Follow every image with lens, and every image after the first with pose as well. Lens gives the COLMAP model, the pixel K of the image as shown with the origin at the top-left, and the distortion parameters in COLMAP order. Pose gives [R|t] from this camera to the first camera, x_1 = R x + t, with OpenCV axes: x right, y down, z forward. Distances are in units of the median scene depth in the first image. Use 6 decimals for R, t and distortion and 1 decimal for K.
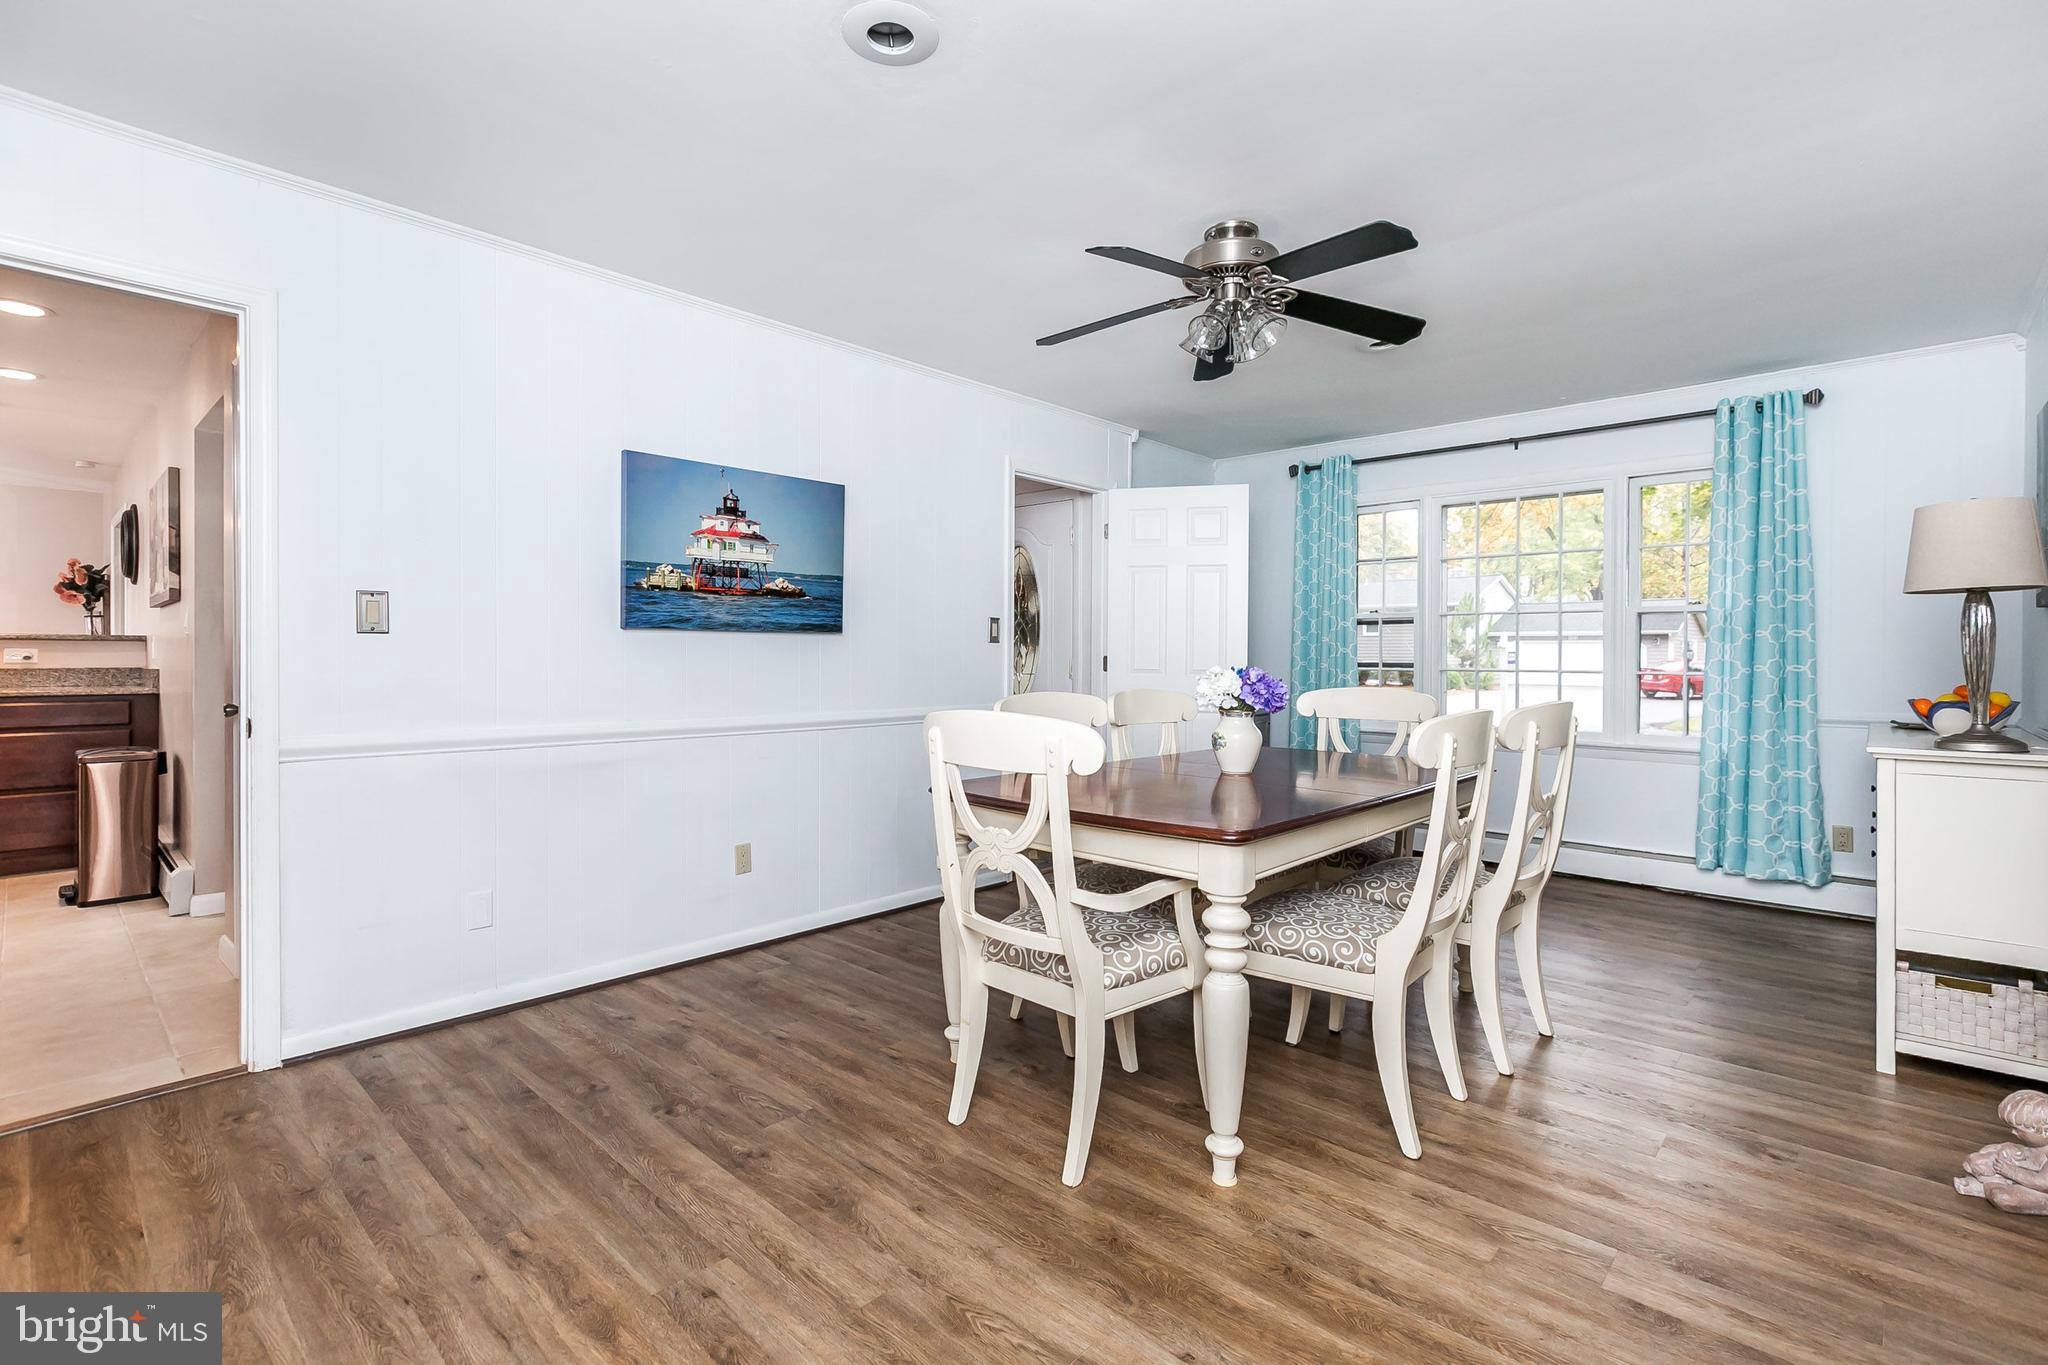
lens RADIAL K [[944.5, 0, 1024.0], [0, 944.5, 682.5], [0, 0, 1]] dist [-0.000466, -0.000166]
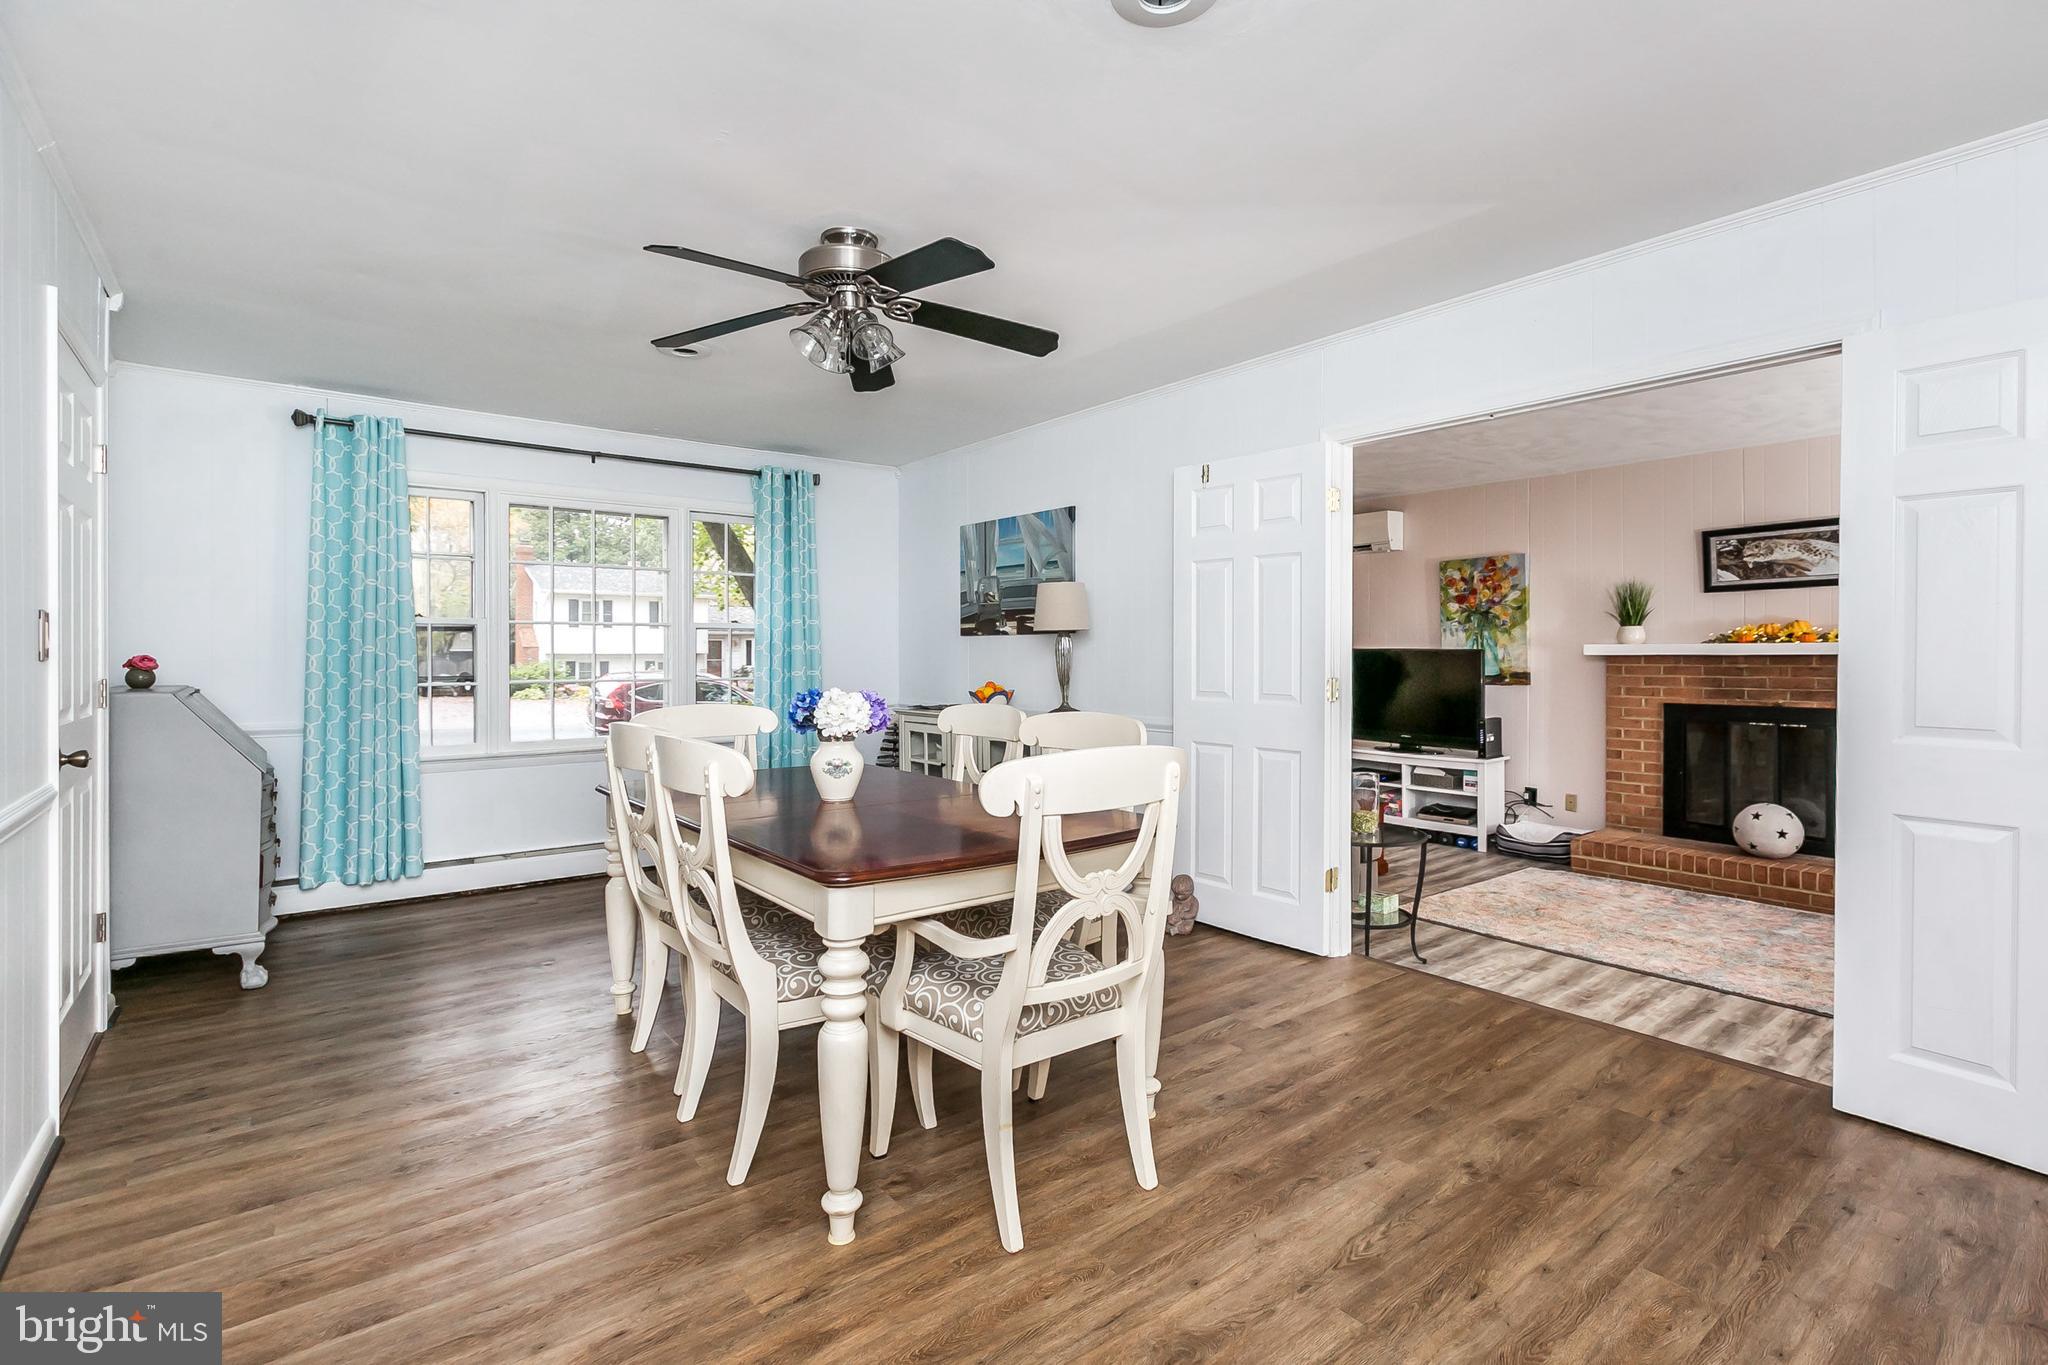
lens RADIAL K [[944.9, 0, 1024.7], [0, 944.9, 660.7], [0, 0, 1]] dist [-0.002519, -0.000182]
pose [[0.152555, -0.011576, 0.988227, -0.718425], [0.032704, 0.999443, 0.006659, -0.045057], [-0.987754, 0.031303, 0.152849, 0.690160]]
